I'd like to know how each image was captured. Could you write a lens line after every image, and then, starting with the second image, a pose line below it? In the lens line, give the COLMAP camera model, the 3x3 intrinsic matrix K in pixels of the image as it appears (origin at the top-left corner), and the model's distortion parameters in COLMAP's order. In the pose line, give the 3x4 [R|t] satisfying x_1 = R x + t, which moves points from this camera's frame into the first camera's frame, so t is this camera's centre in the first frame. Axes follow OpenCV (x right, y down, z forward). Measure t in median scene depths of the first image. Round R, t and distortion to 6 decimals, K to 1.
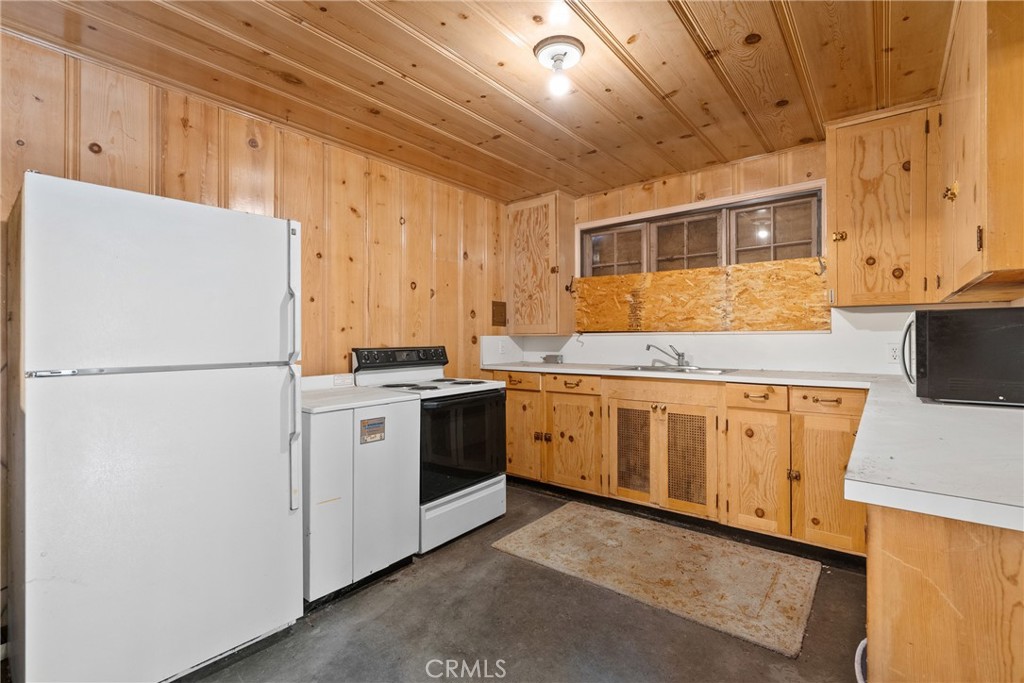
lens RADIAL K [[466.1, 0, 515.5], [0, 466.1, 339.8], [0, 0, 1]] dist [-0.008794, 0.003150]
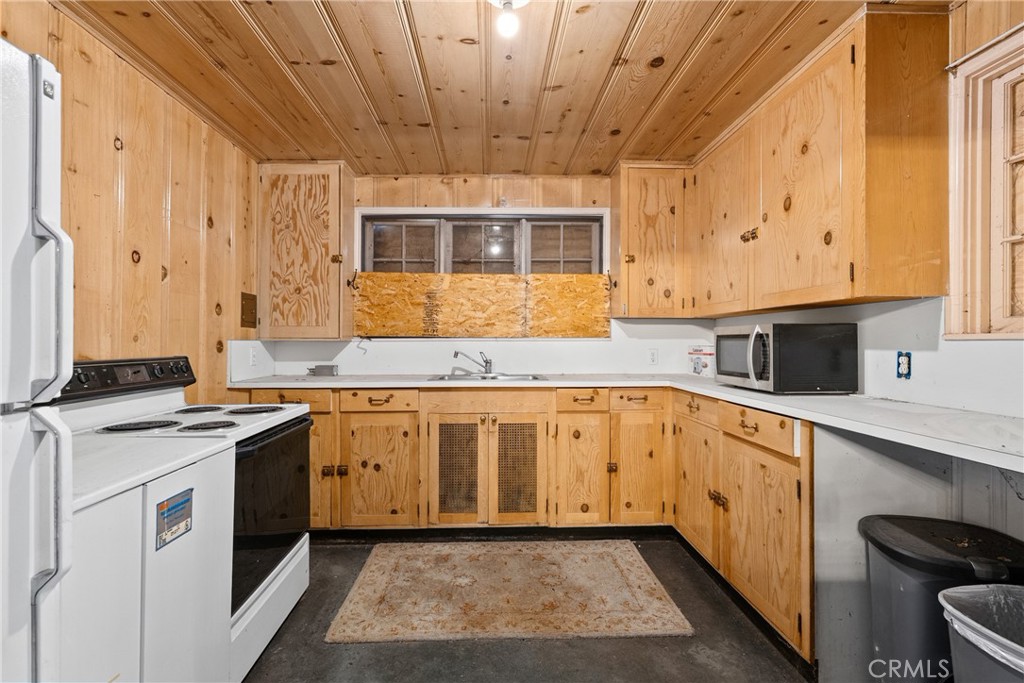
lens RADIAL K [[466.1, 0, 508.7], [0, 466.1, 341.8], [0, 0, 1]] dist [-0.008794, 0.003150]
pose [[0.762109, 0.005228, 0.647427, -0.266235], [0.000114, 0.999966, -0.008208, -0.001318], [-0.647448, 0.006329, 0.762083, 0.258364]]
